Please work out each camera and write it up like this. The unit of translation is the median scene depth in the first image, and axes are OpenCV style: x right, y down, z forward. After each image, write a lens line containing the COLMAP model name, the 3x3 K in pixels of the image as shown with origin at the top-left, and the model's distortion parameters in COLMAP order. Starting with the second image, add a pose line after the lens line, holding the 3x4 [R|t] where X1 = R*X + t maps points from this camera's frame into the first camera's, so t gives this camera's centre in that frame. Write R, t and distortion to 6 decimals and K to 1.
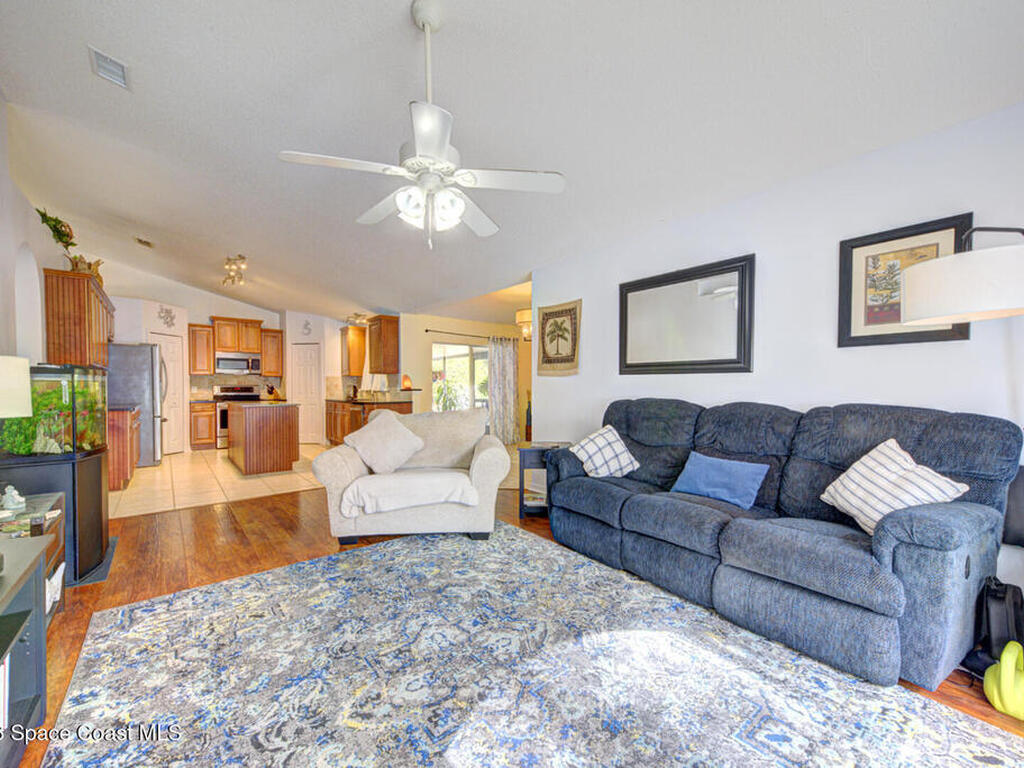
lens RADIAL K [[426.4, 0, 512.8], [0, 426.4, 395.7], [0, 0, 1]] dist [0.036075, -0.009320]
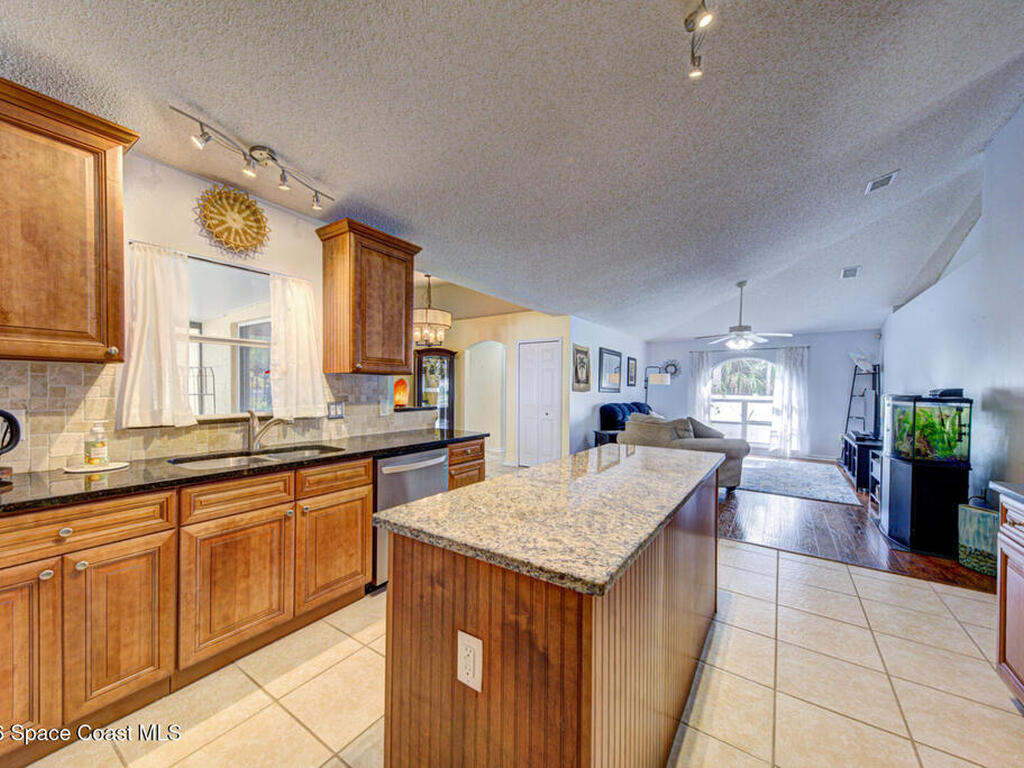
lens RADIAL K [[396.4, 0, 507.5], [0, 396.4, 393.8], [0, 0, 1]] dist [0.017347, -0.000088]
pose [[-0.286812, -0.012419, 0.957906, -1.236950], [0.006809, 0.999864, 0.015001, -0.063770], [-0.957963, 0.010825, -0.286689, 1.714553]]
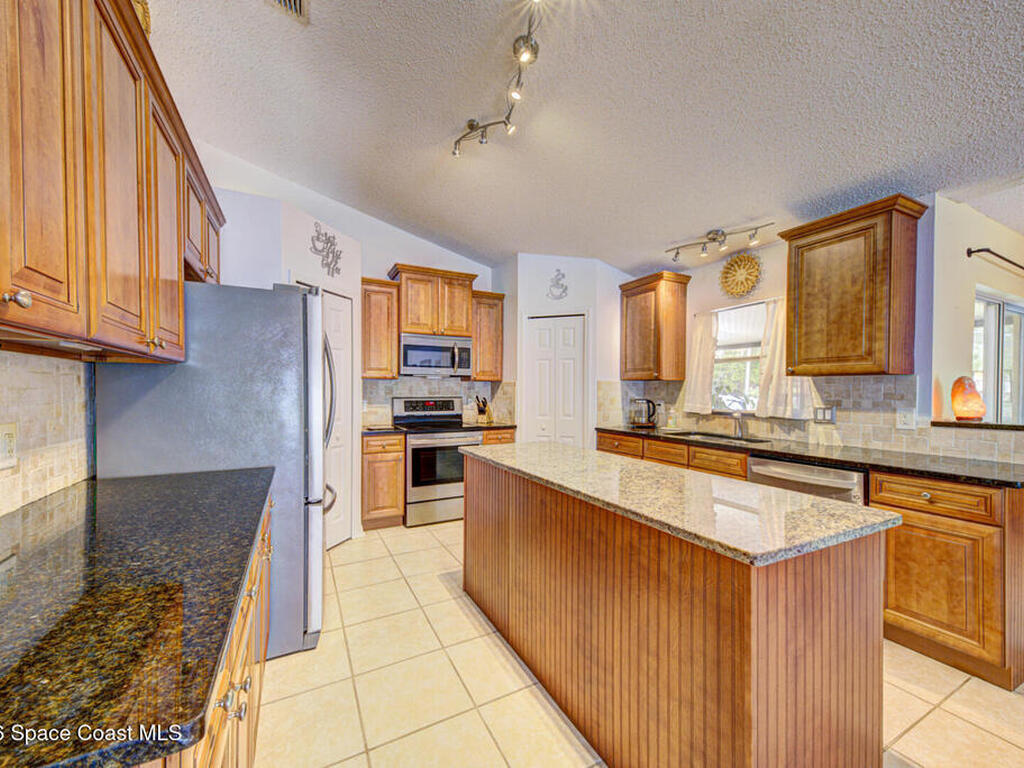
lens RADIAL K [[409.7, 0, 509.8], [0, 409.7, 394.3], [0, 0, 1]] dist [0.027273, 0.000081]
pose [[0.980912, 0.008407, -0.194270, -0.890285], [-0.009748, 0.999935, -0.005948, -0.052219], [0.194207, 0.007728, 0.980930, 1.045519]]
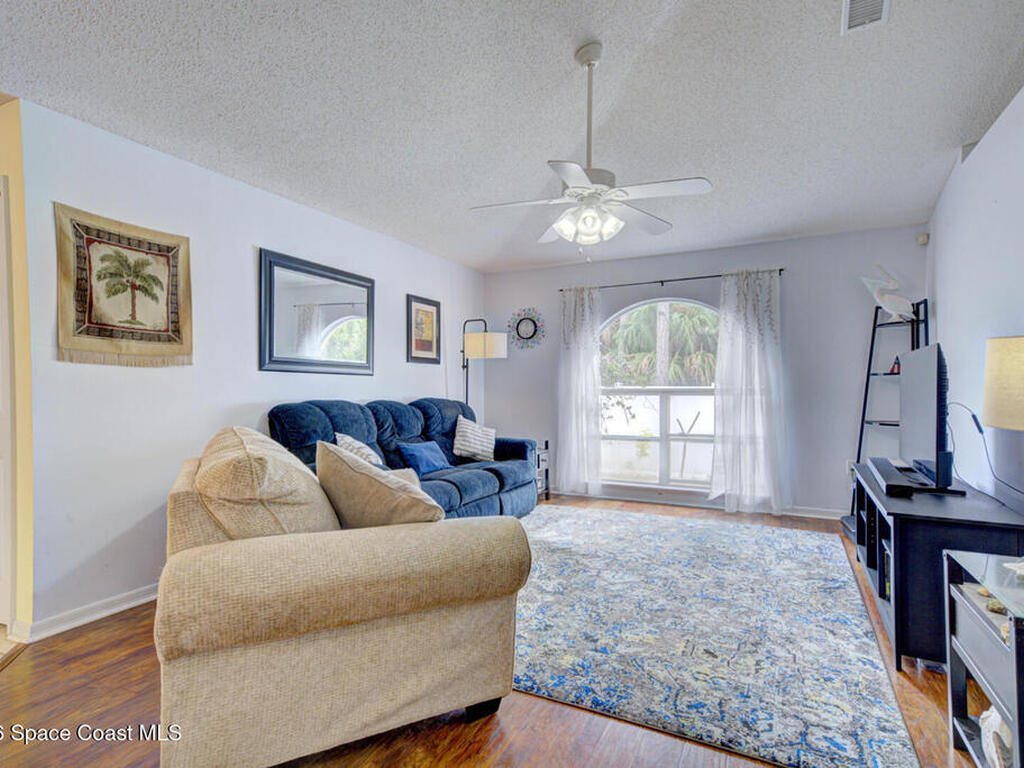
lens RADIAL K [[553.5, 0, 510.0], [0, 553.5, 389.9], [0, 0, 1]] dist [0.051863, 0.000550]
pose [[-0.422981, 0.000915, 0.906138, -0.706676], [0.021707, 0.999723, 0.009123, -0.013832], [-0.905879, 0.023528, -0.422883, 0.898726]]
